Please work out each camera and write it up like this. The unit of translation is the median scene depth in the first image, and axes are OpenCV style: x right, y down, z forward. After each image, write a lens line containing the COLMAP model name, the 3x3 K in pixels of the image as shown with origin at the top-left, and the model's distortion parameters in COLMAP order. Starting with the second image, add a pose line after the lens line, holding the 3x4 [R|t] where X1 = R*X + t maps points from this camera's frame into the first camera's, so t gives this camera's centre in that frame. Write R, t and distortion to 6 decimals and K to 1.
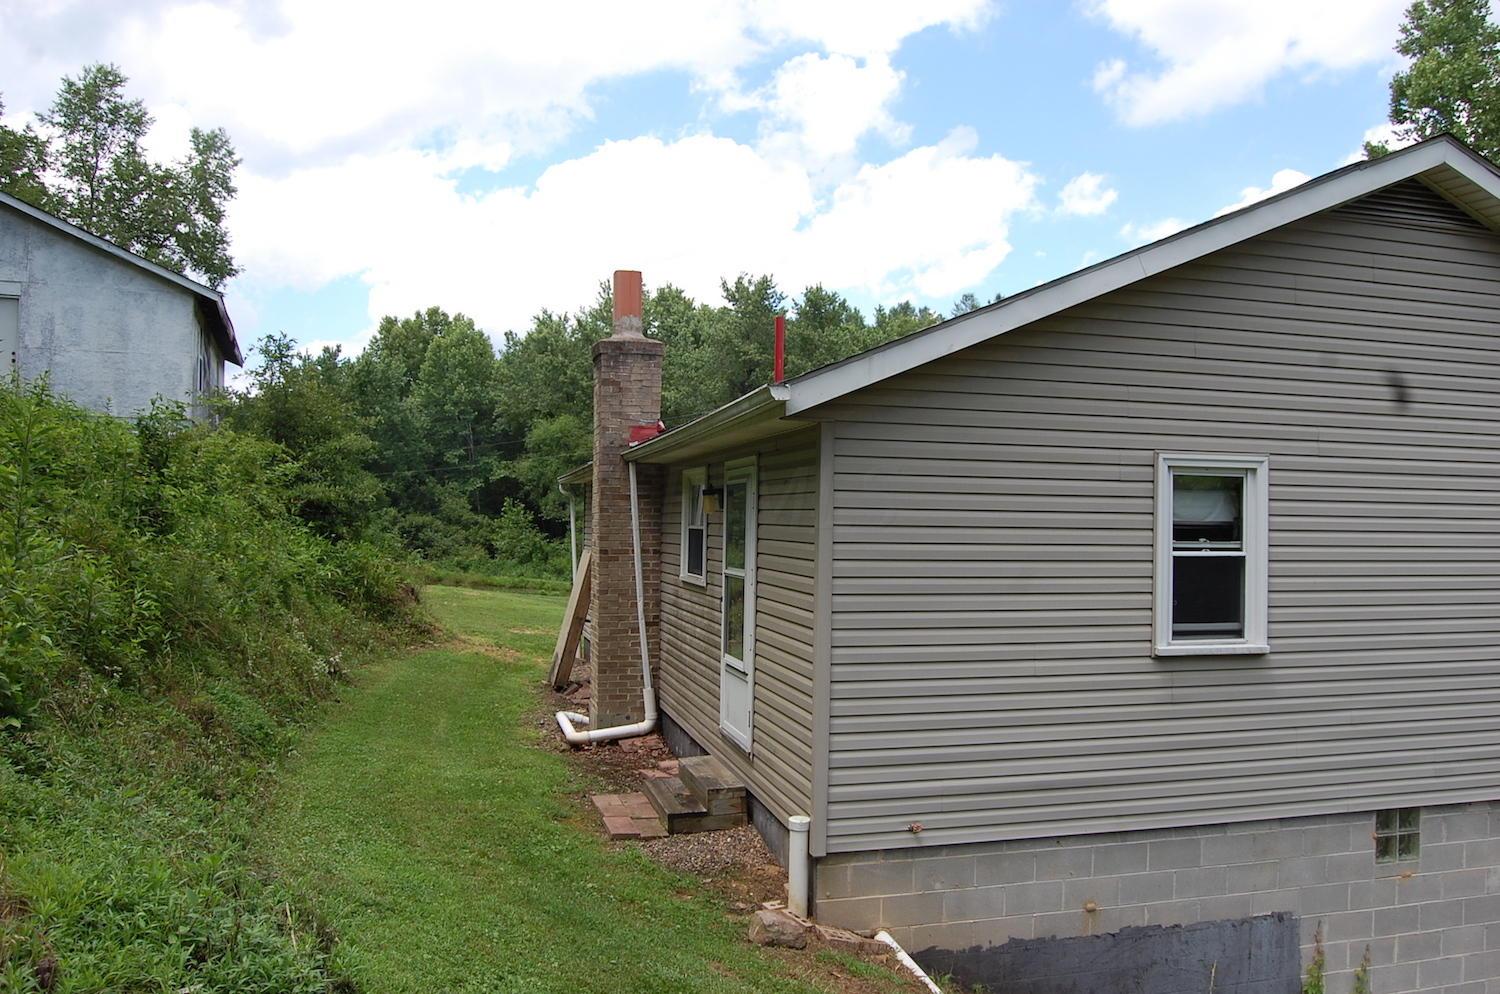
lens RADIAL K [[1152.2, 0, 773.5], [0, 1152.2, 491.1], [0, 0, 1]] dist [-0.075410, 0.006677]
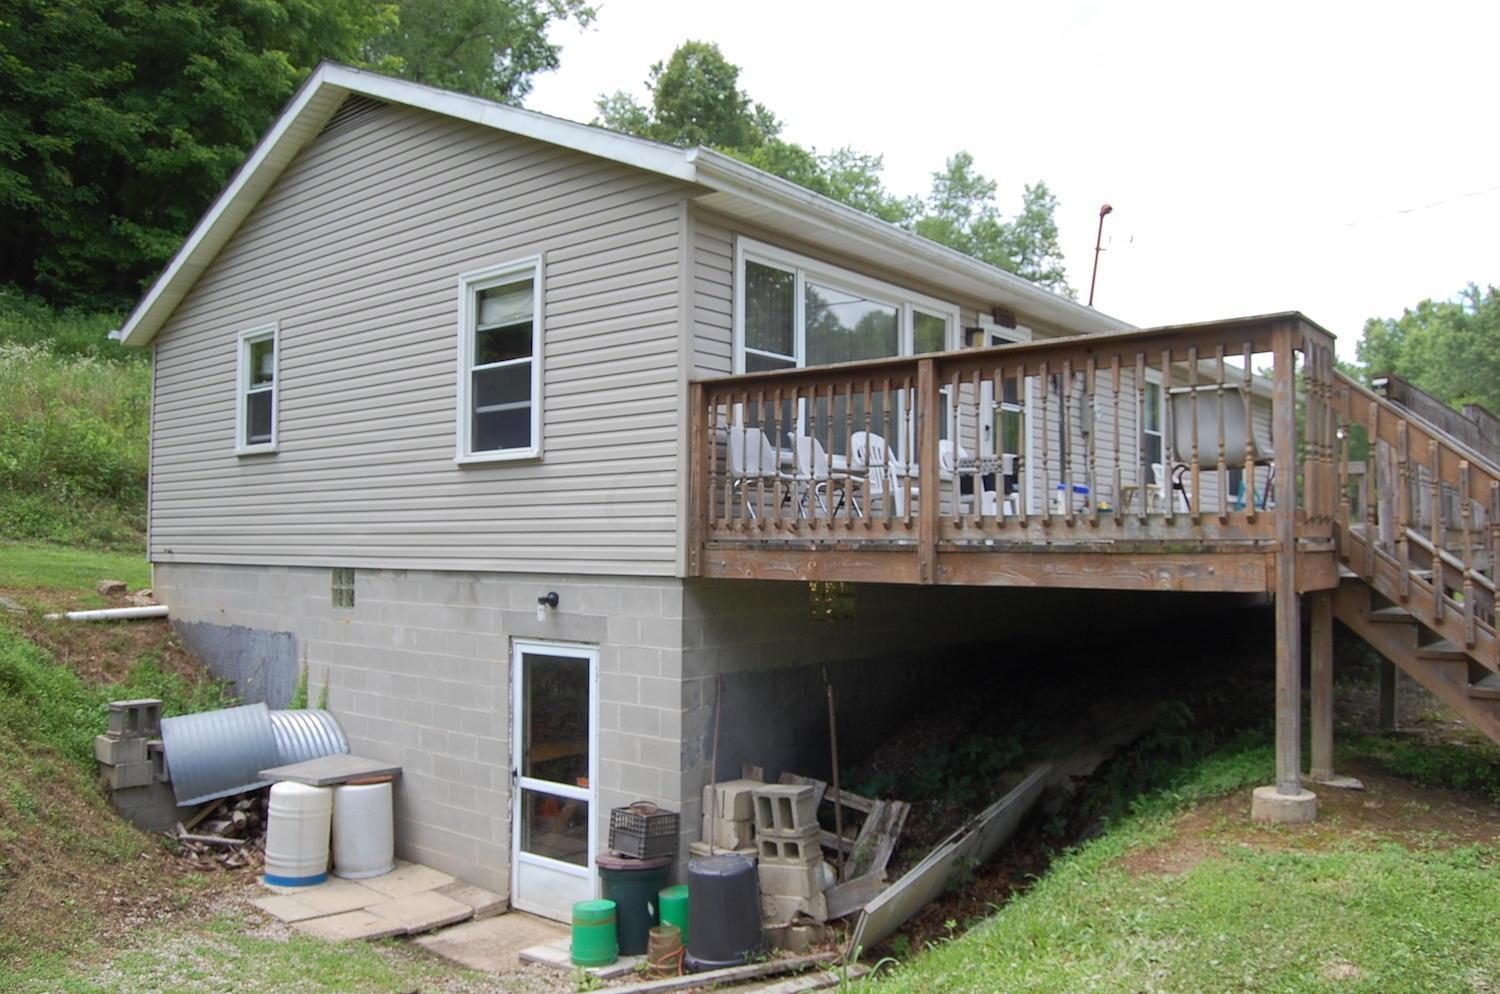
lens RADIAL K [[1152.2, 0, 773.5], [0, 1152.2, 491.1], [0, 0, 1]] dist [-0.075410, 0.006677]
pose [[0.594111, -0.049935, -0.802831, 1.940084], [0.029542, 0.998752, -0.040260, 0.262404], [0.803840, 0.000201, 0.594845, 0.610097]]
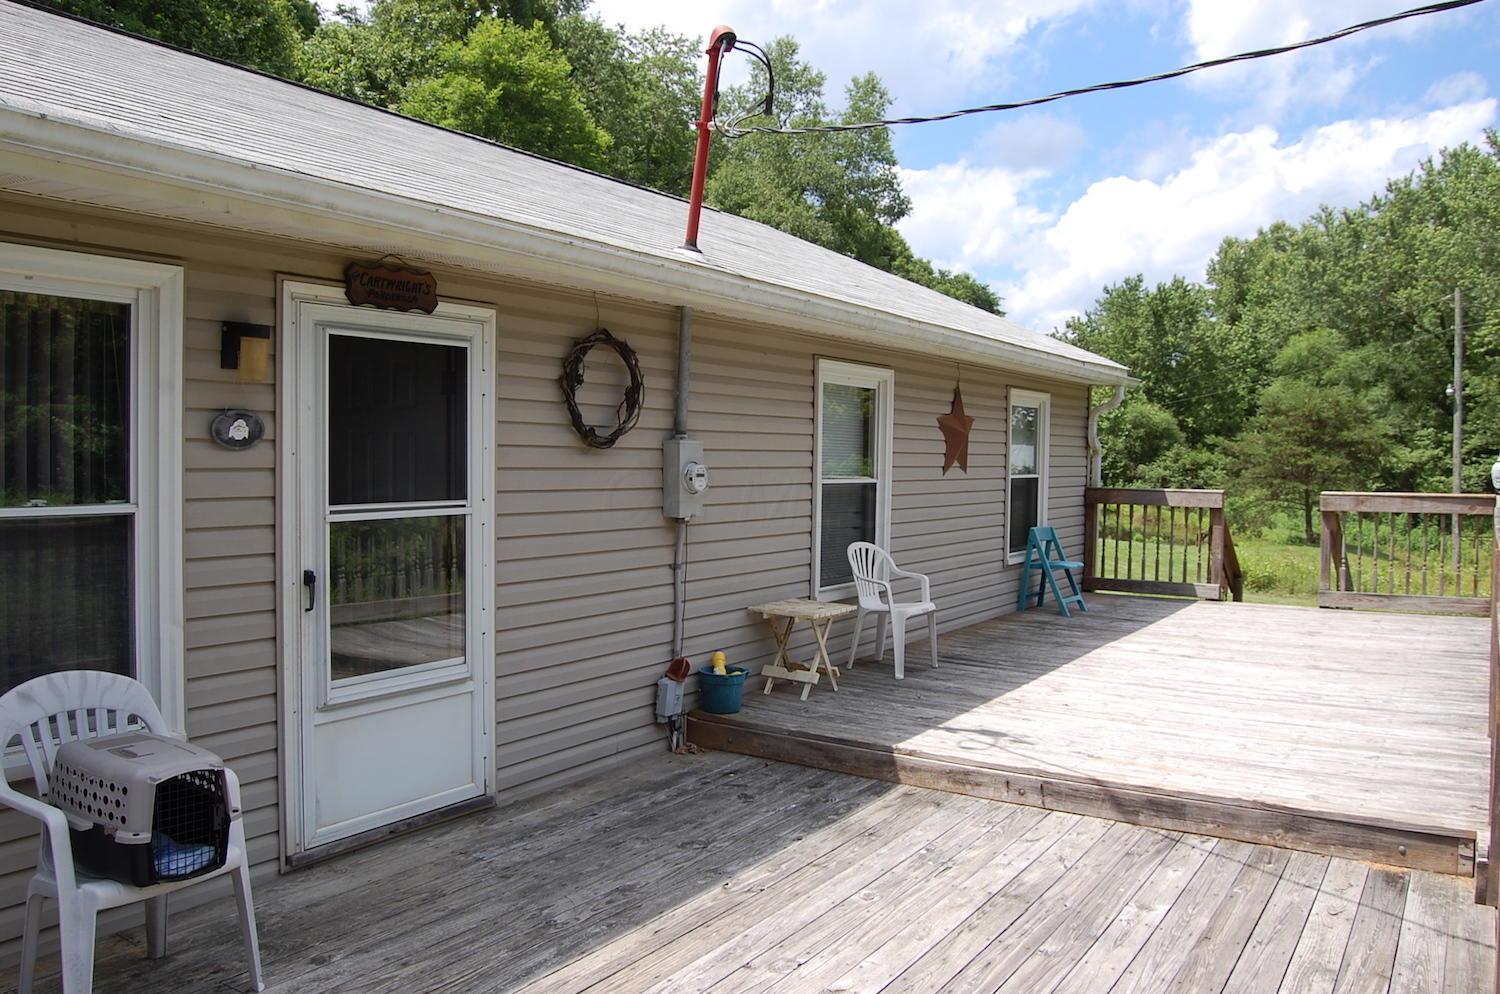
lens RADIAL K [[1152.2, 0, 773.5], [0, 1152.2, 491.1], [0, 0, 1]] dist [-0.075410, 0.006677]
pose [[0.687855, 0.019161, -0.725595, 1.468623], [0.019919, 0.998777, 0.045257, 0.054842], [0.725574, -0.045583, 0.686632, 1.535220]]
